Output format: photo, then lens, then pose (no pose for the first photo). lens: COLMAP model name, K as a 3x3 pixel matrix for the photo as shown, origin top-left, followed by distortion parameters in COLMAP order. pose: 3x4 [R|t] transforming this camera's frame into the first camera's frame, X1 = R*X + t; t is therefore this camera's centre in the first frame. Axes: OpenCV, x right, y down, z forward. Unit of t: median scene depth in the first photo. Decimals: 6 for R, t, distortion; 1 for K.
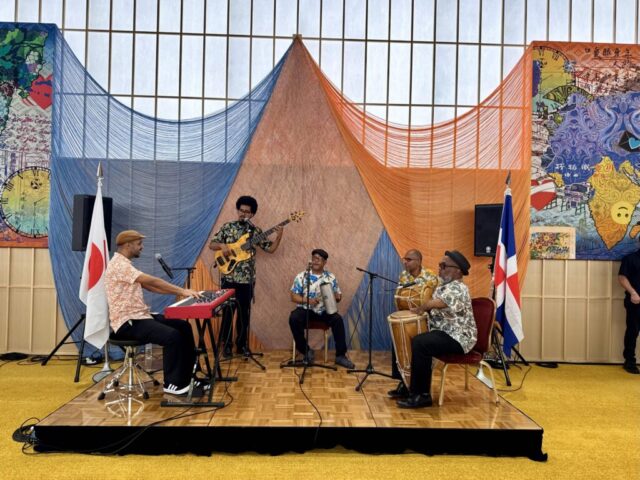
lens RADIAL K [[444.1, 0, 318.3], [0, 444.1, 242.6], [0, 0, 1]] dist [0.006196, -0.007955]
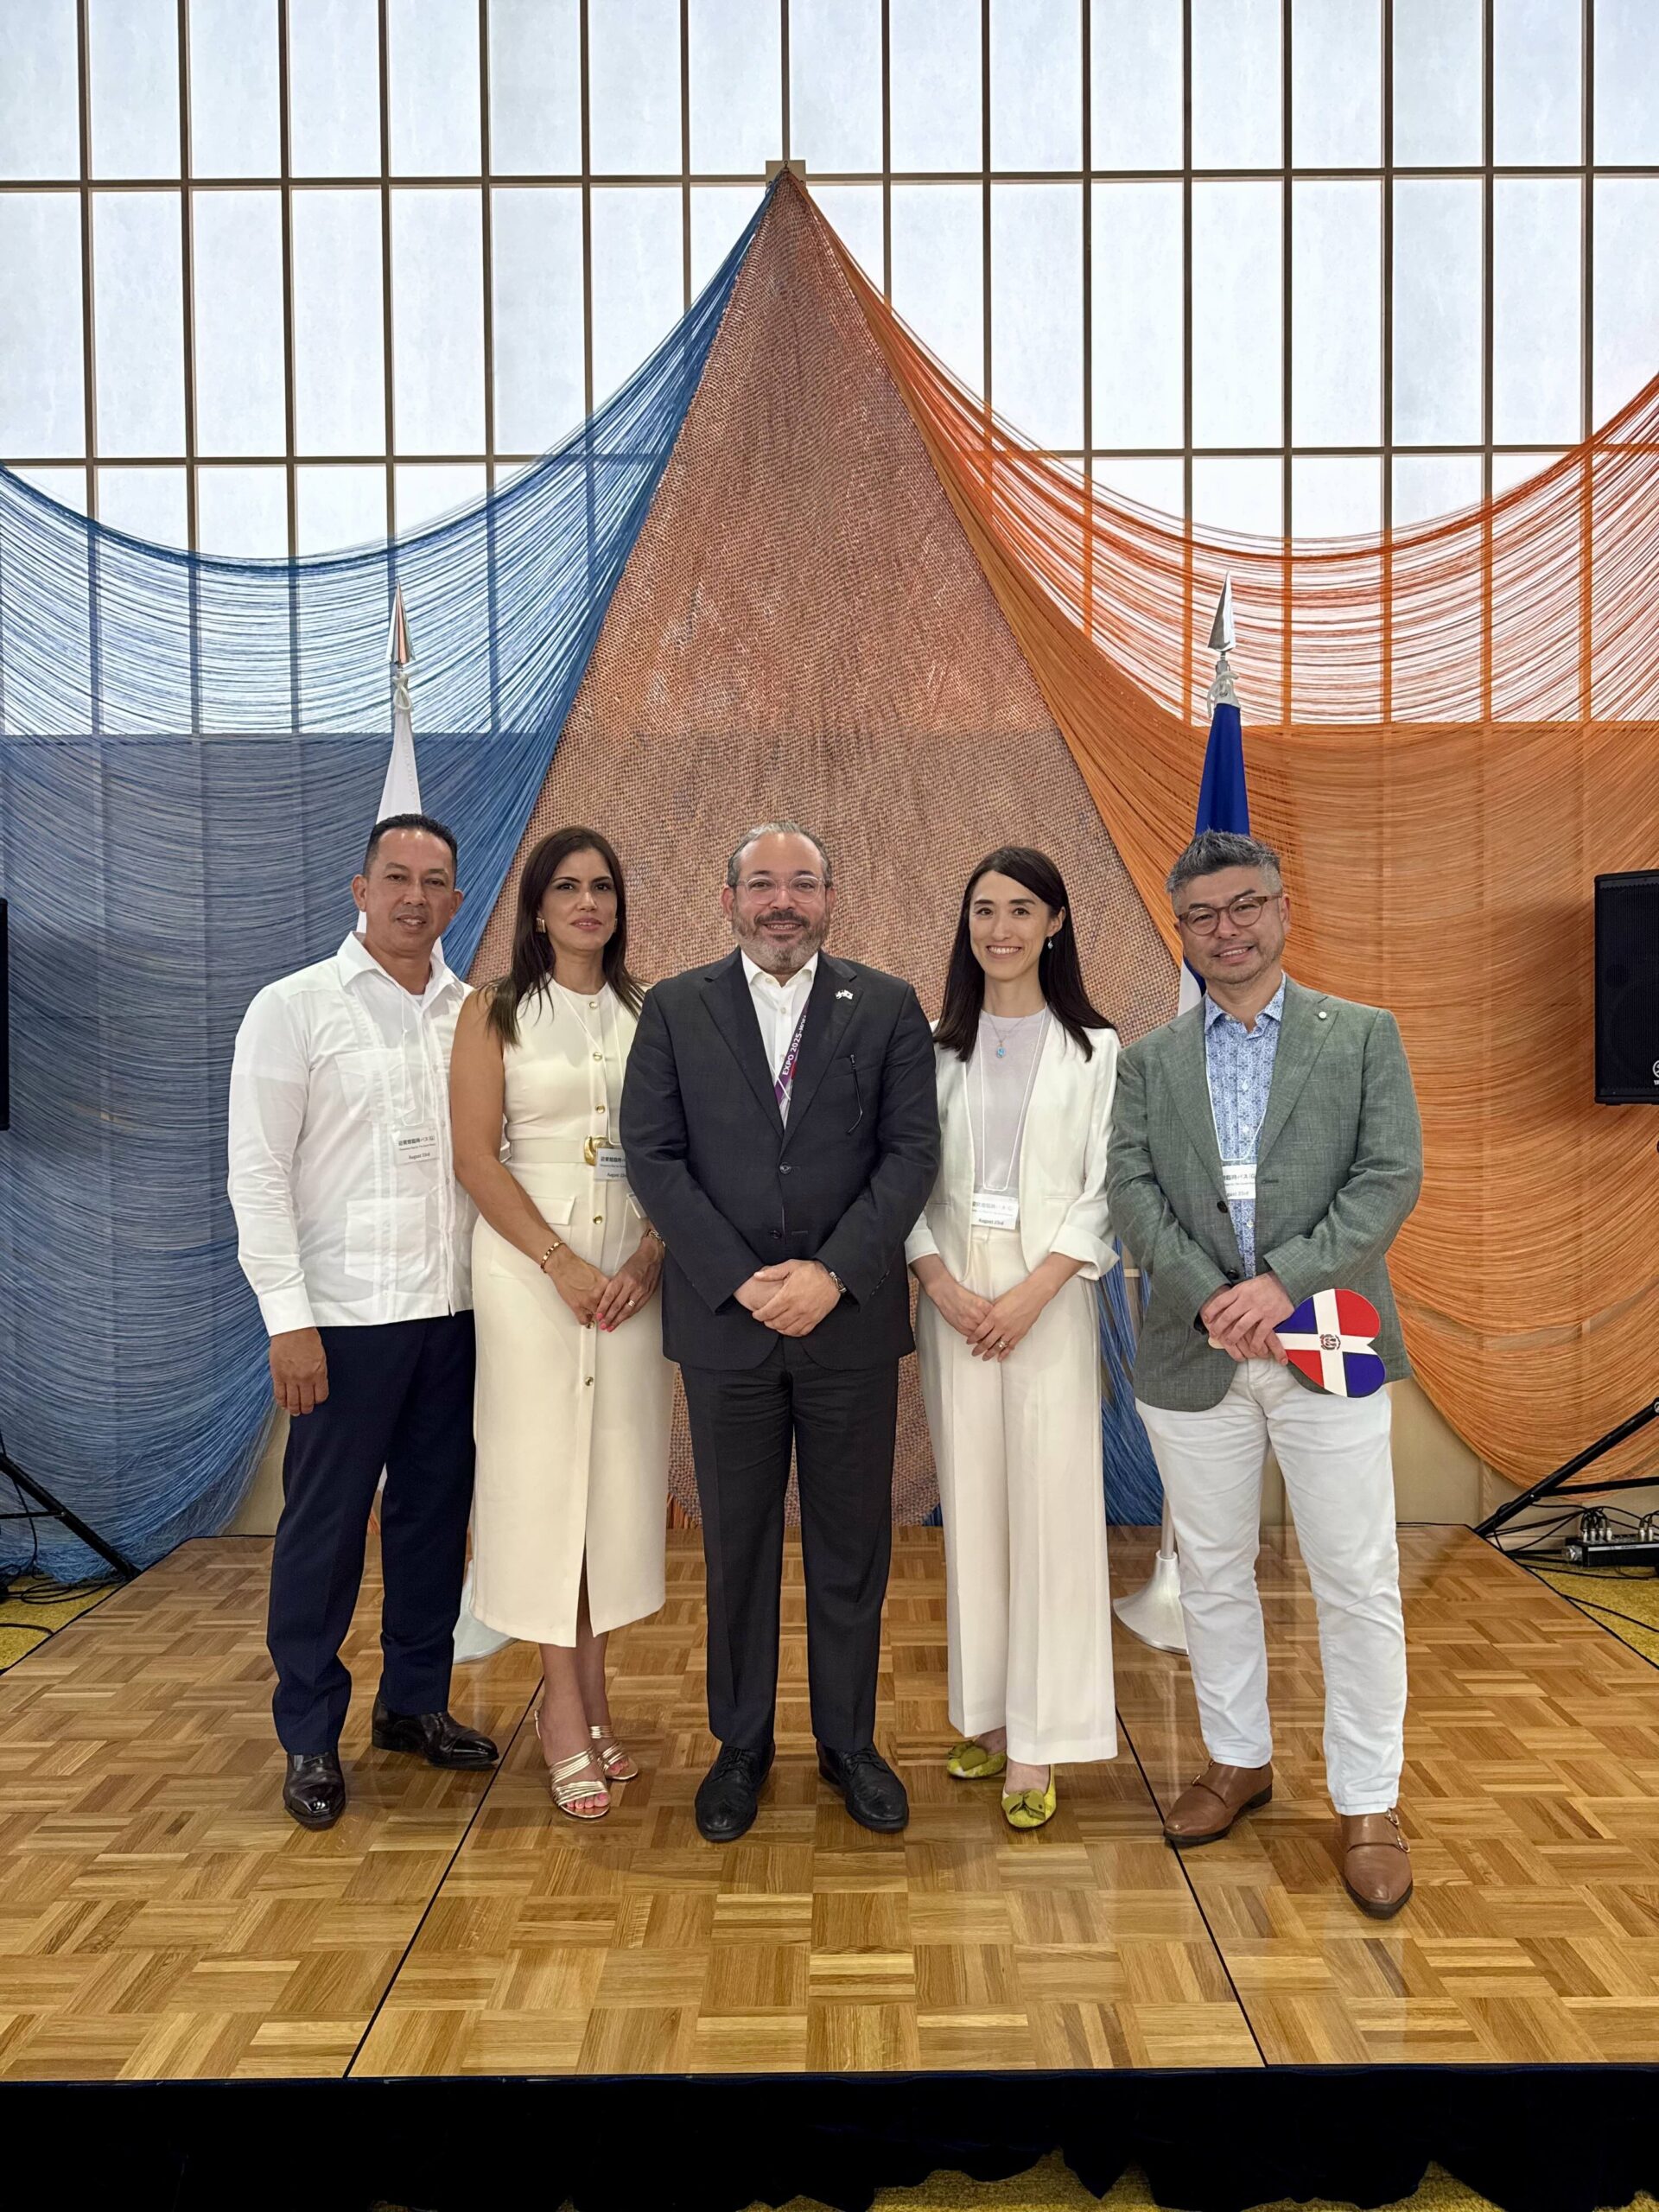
lens RADIAL K [[1534.8, 0, 851.8], [0, 1534.8, 1152.4], [0, 0, 1]] dist [0.006196, -0.007955]
pose [[0.999156, -0.028800, -0.029276, -0.004510], [0.030365, 0.998053, 0.054478, 0.000871], [0.027650, -0.055321, 0.998086, 0.187106]]
